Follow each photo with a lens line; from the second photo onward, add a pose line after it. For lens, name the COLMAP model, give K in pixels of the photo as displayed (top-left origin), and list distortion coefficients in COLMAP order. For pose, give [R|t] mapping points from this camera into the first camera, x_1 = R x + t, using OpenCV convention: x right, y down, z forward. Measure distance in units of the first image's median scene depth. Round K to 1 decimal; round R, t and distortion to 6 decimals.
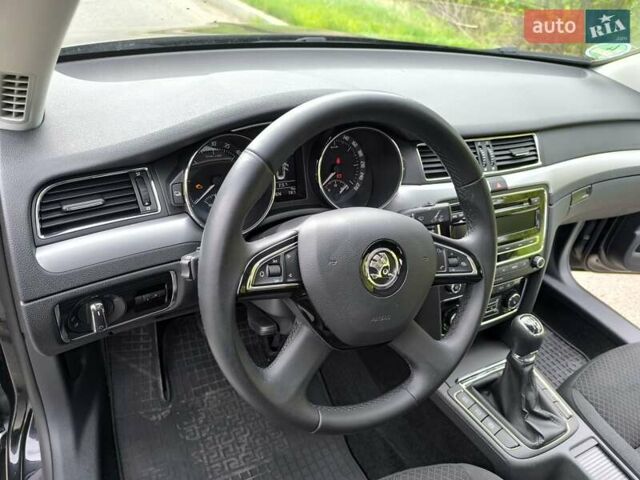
lens RADIAL K [[440.3, 0, 330.5], [0, 440.3, 241.0], [0, 0, 1]] dist [0.000204, -0.006269]
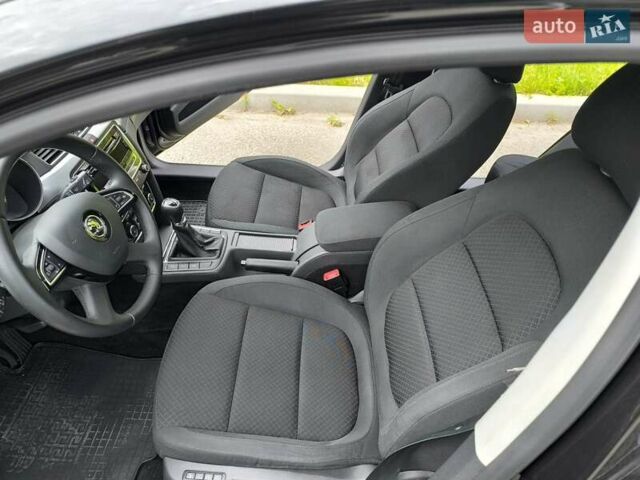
lens RADIAL K [[440.3, 0, 330.5], [0, 440.3, 241.0], [0, 0, 1]] dist [0.000204, -0.006269]
pose [[0.464869, -0.654859, 0.595866, -0.311748], [0.496232, 0.750075, 0.437197, -0.116058], [-0.733246, 0.092448, 0.673649, -0.483343]]
